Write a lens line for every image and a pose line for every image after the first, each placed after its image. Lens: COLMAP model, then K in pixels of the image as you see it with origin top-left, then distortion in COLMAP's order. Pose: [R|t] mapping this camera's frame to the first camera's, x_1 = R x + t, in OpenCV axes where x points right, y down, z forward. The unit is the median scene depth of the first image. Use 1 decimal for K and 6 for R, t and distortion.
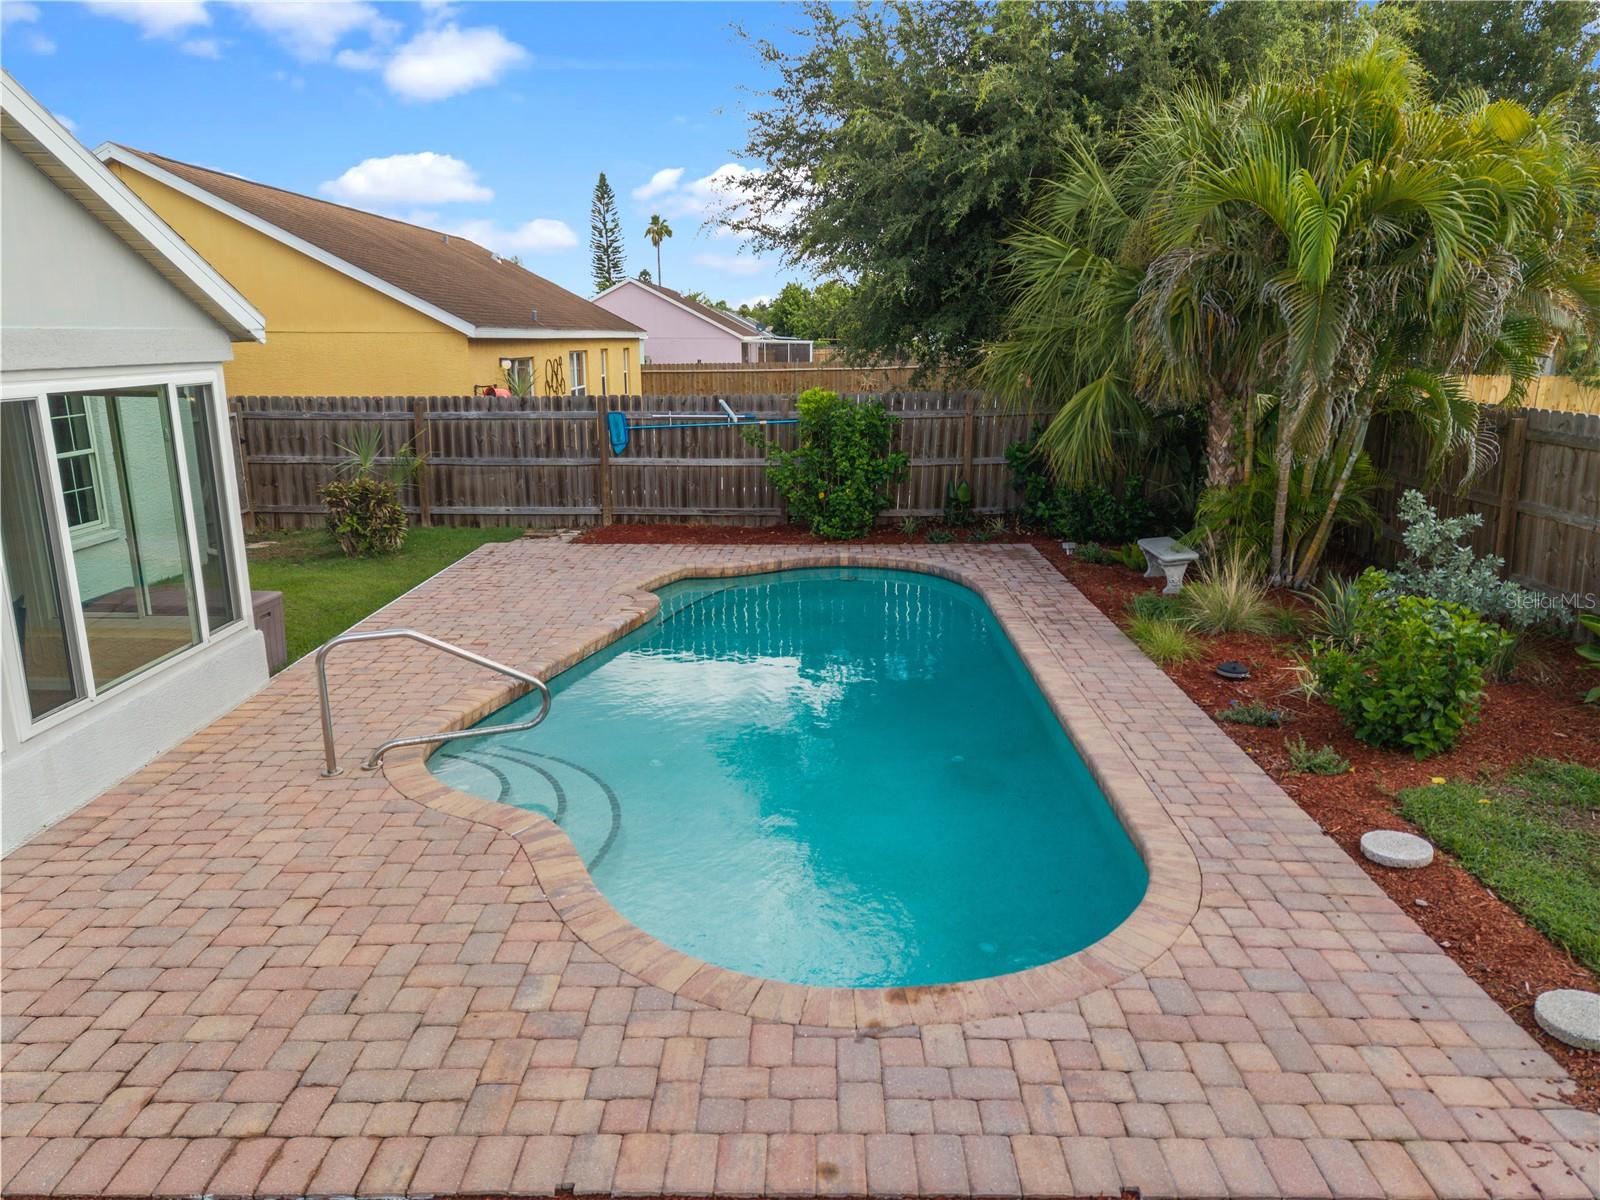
lens RADIAL K [[1071.4, 0, 801.1], [0, 1071.4, 615.7], [0, 0, 1]] dist [0.017949, -0.014577]
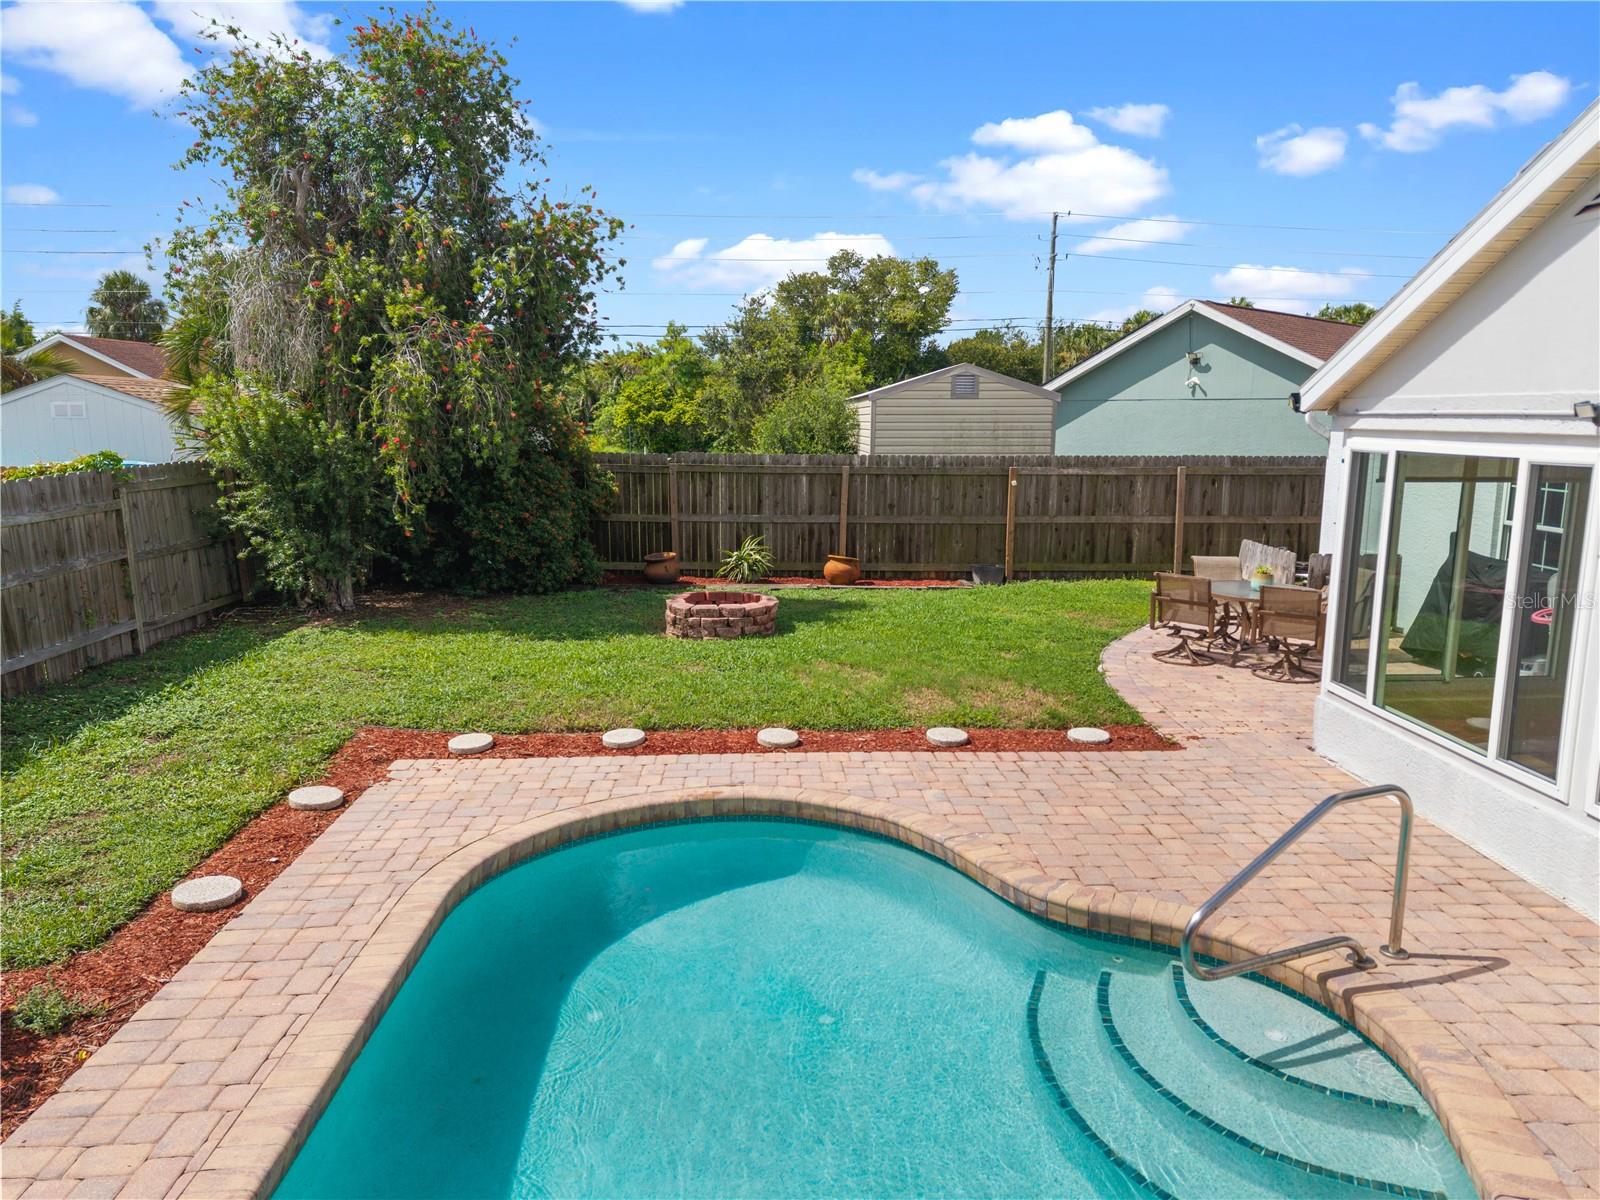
lens RADIAL K [[1068.3, 0, 802.2], [0, 1068.3, 608.7], [0, 0, 1]] dist [0.031654, -0.033705]
pose [[-0.998060, 0.012268, -0.061038, 0.017957], [-0.014727, 0.906045, 0.422925, -0.197827], [0.060492, 0.423003, -0.904107, 0.770937]]
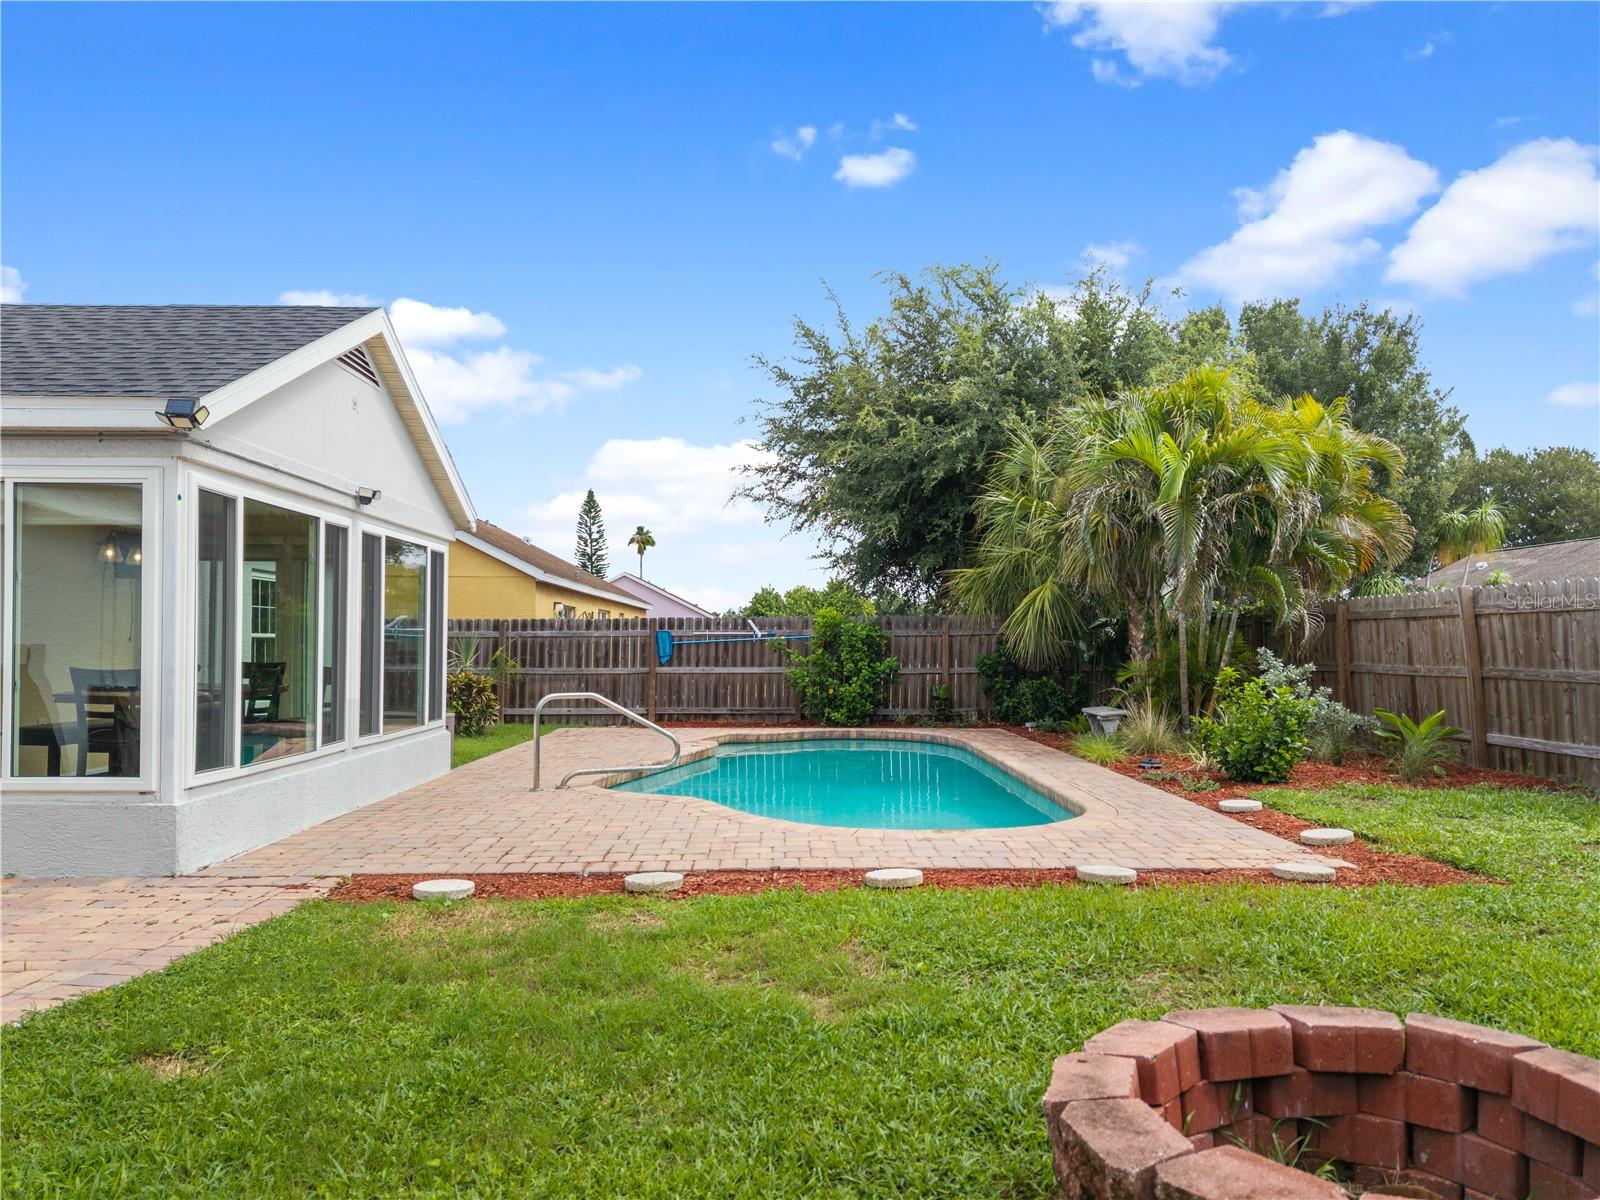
lens RADIAL K [[1061.3, 0, 788.8], [0, 1061.3, 639.0], [0, 0, 1]] dist [0.005906, -0.032589]
pose [[0.999802, 0.007635, 0.018375, -0.057917], [-0.002736, 0.967439, -0.253089, 0.154369], [-0.019709, 0.252989, 0.967268, -0.228592]]
